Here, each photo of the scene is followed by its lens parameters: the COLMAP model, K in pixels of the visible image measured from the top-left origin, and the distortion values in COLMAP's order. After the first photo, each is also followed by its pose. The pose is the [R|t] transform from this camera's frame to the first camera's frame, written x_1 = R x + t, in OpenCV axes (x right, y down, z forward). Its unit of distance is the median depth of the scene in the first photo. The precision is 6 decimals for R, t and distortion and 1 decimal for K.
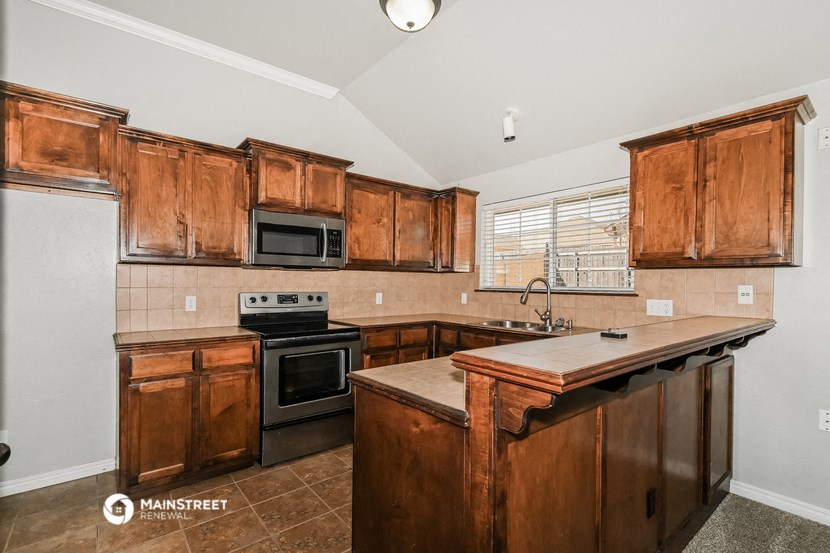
lens RADIAL K [[387.5, 0, 414.5], [0, 387.5, 281.0], [0, 0, 1]] dist [0.004318, 0.000564]
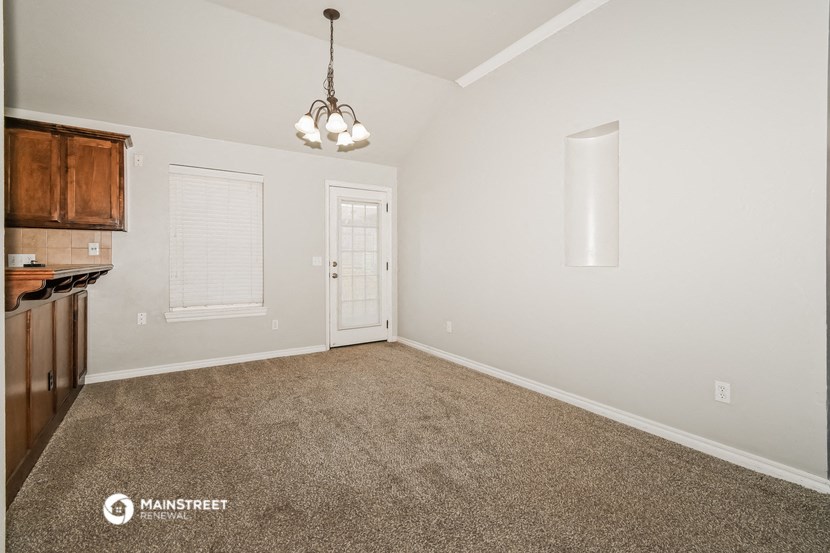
lens RADIAL K [[379.1, 0, 424.6], [0, 379.1, 265.9], [0, 0, 1]] dist [0.002679, 0.000366]
pose [[0.079135, -0.026900, 0.996501, -0.541612], [-0.002855, 0.999626, 0.027212, 0.060016], [-0.996860, -0.004998, 0.079028, -0.413954]]
